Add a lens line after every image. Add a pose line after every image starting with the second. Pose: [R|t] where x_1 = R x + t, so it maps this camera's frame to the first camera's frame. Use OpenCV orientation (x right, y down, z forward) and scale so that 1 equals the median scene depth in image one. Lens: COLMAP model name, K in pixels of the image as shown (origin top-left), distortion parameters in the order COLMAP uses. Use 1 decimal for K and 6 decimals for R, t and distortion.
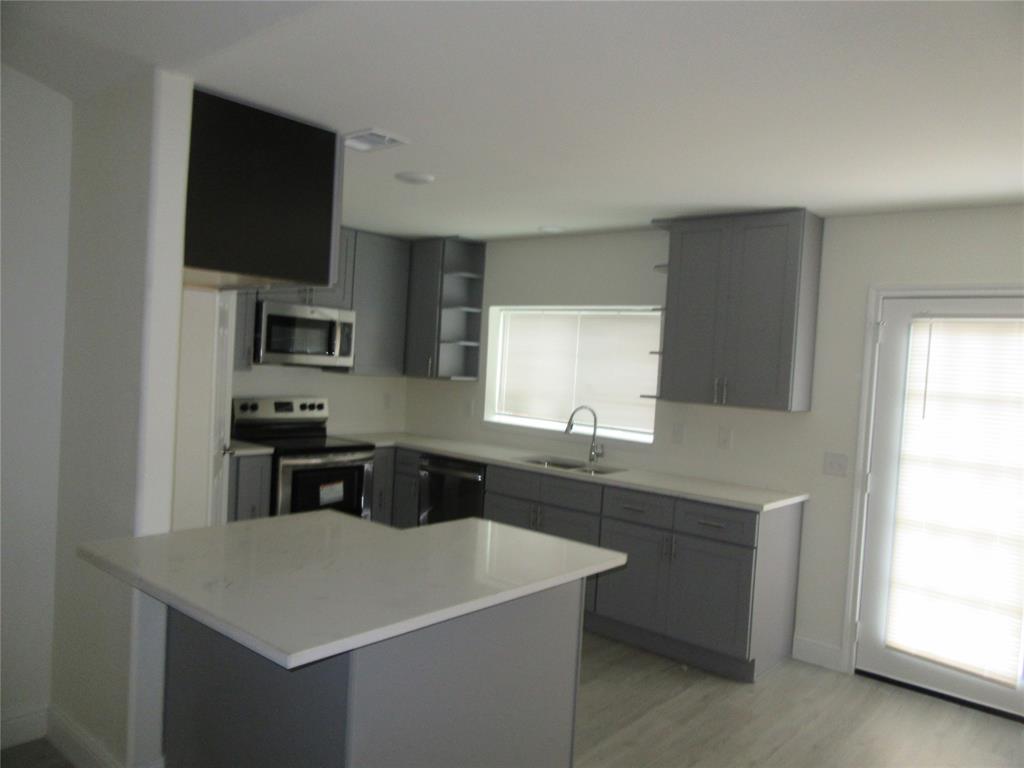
lens RADIAL K [[802.5, 0, 512.0], [0, 802.5, 384.0], [0, 0, 1]] dist [0.001767, -0.000302]
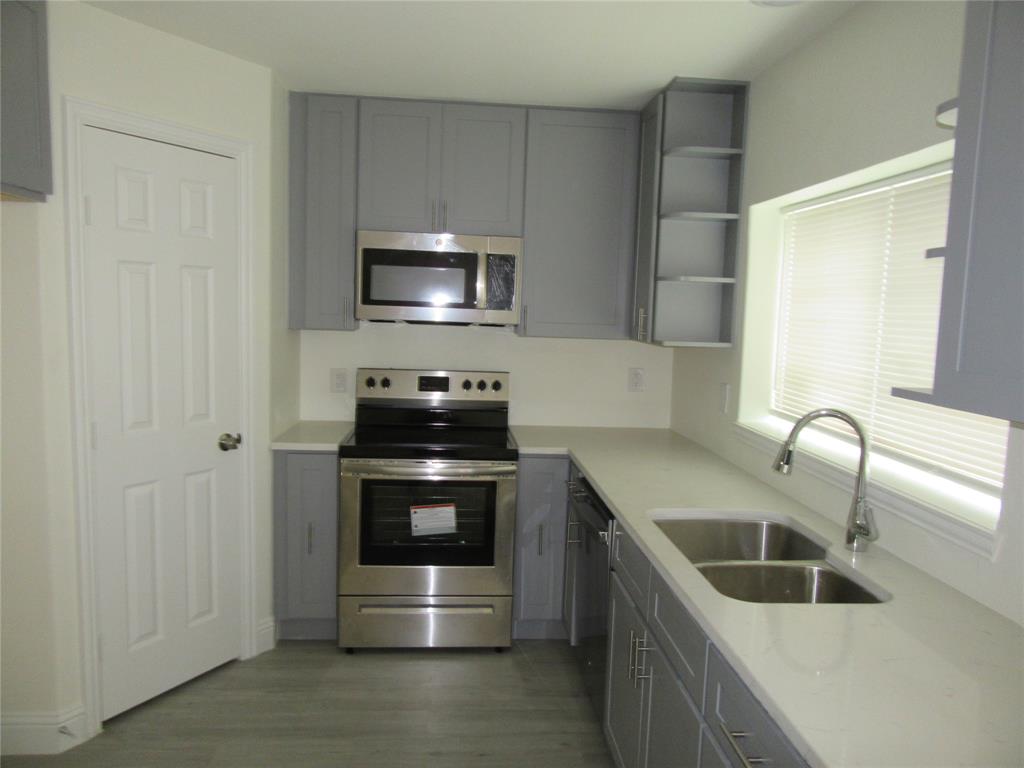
lens RADIAL K [[802.5, 0, 512.0], [0, 802.5, 384.0], [0, 0, 1]] dist [0.001767, -0.000302]
pose [[0.685245, 0.032211, -0.727600, 0.270628], [-0.014069, 0.999421, 0.030994, 0.006363], [0.728176, -0.011002, 0.685301, 0.584632]]
